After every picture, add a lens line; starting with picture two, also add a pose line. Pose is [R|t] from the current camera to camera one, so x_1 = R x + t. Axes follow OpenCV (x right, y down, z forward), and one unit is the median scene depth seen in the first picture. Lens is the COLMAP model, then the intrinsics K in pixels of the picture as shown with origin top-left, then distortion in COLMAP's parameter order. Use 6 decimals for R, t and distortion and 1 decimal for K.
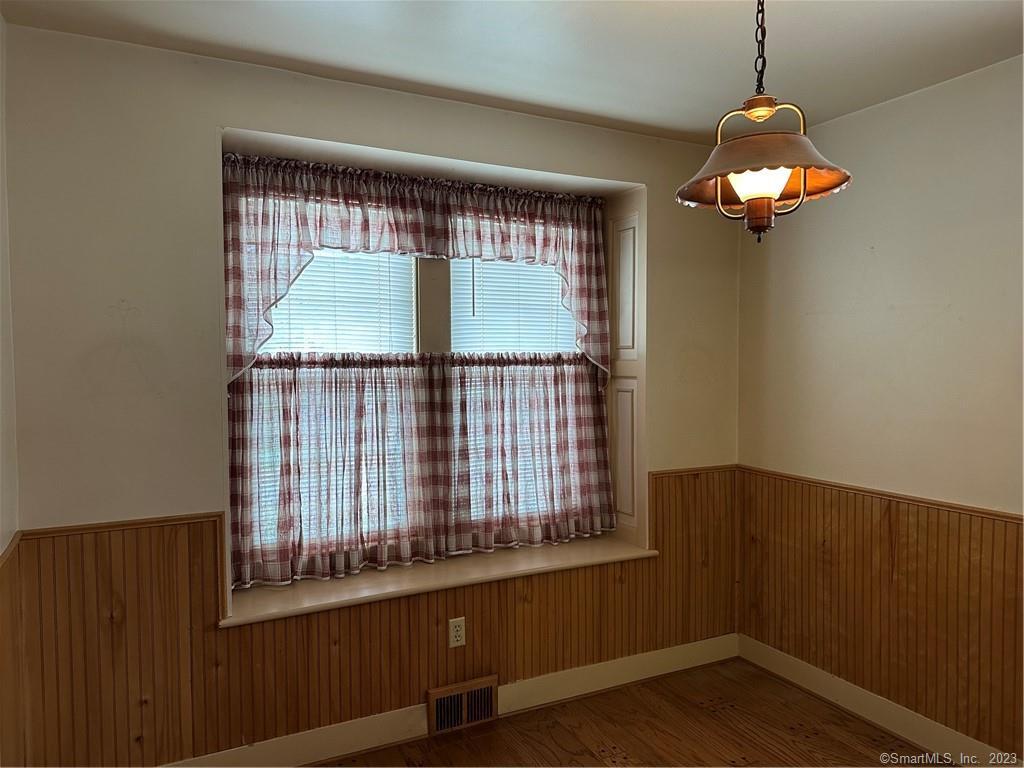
lens RADIAL K [[759.5, 0, 529.8], [0, 759.5, 392.3], [0, 0, 1]] dist [0.199620, -0.197449]
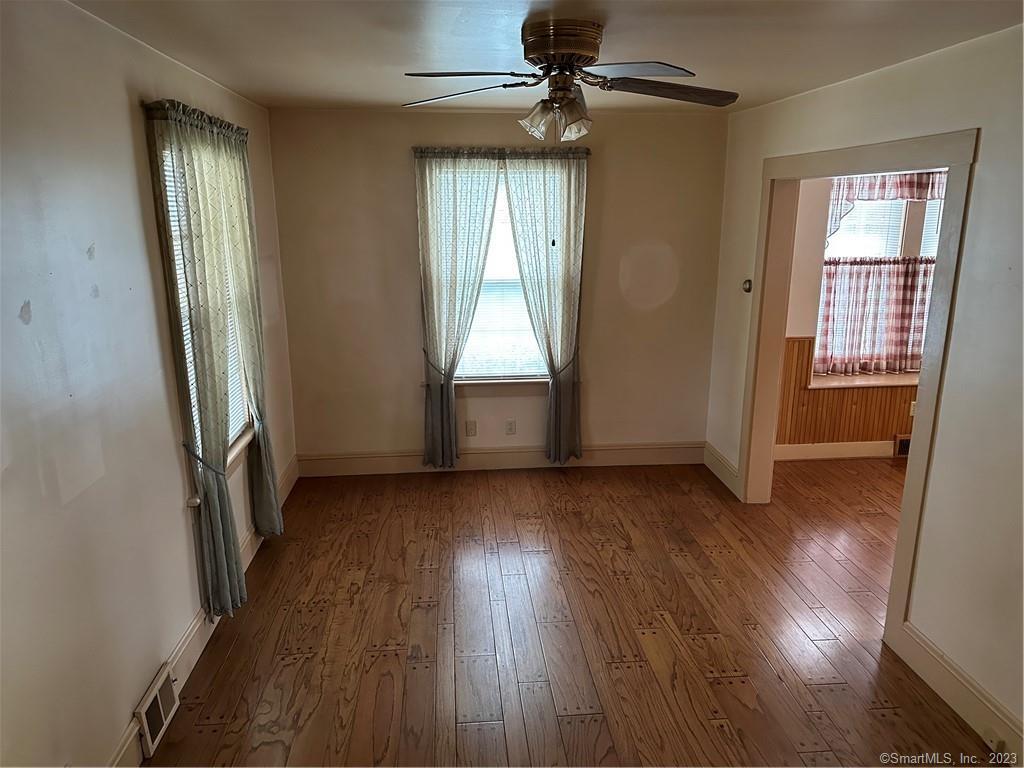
lens RADIAL K [[723.5, 0, 512.0], [0, 723.5, 384.0], [0, 0, 1]] dist [0.095268, -0.162495]
pose [[0.917811, 0.104759, -0.382948, -0.296612], [-0.018639, 0.974866, 0.222012, -0.125164], [0.396581, -0.196628, 0.896695, -0.933001]]
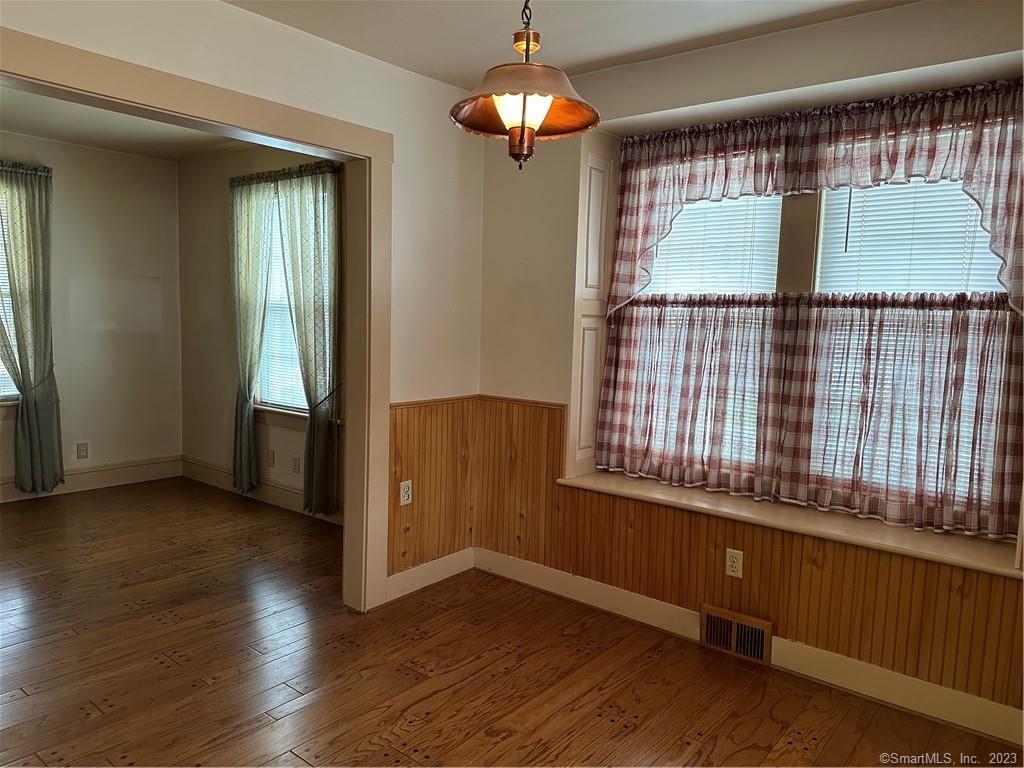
lens RADIAL K [[723.5, 0, 512.0], [0, 723.5, 384.0], [0, 0, 1]] dist [0.095268, -0.162495]
pose [[0.376038, 0.114977, -0.919443, 0.626086], [-0.049563, 0.993347, 0.103948, -0.016739], [0.925278, 0.006482, 0.379235, 0.330381]]
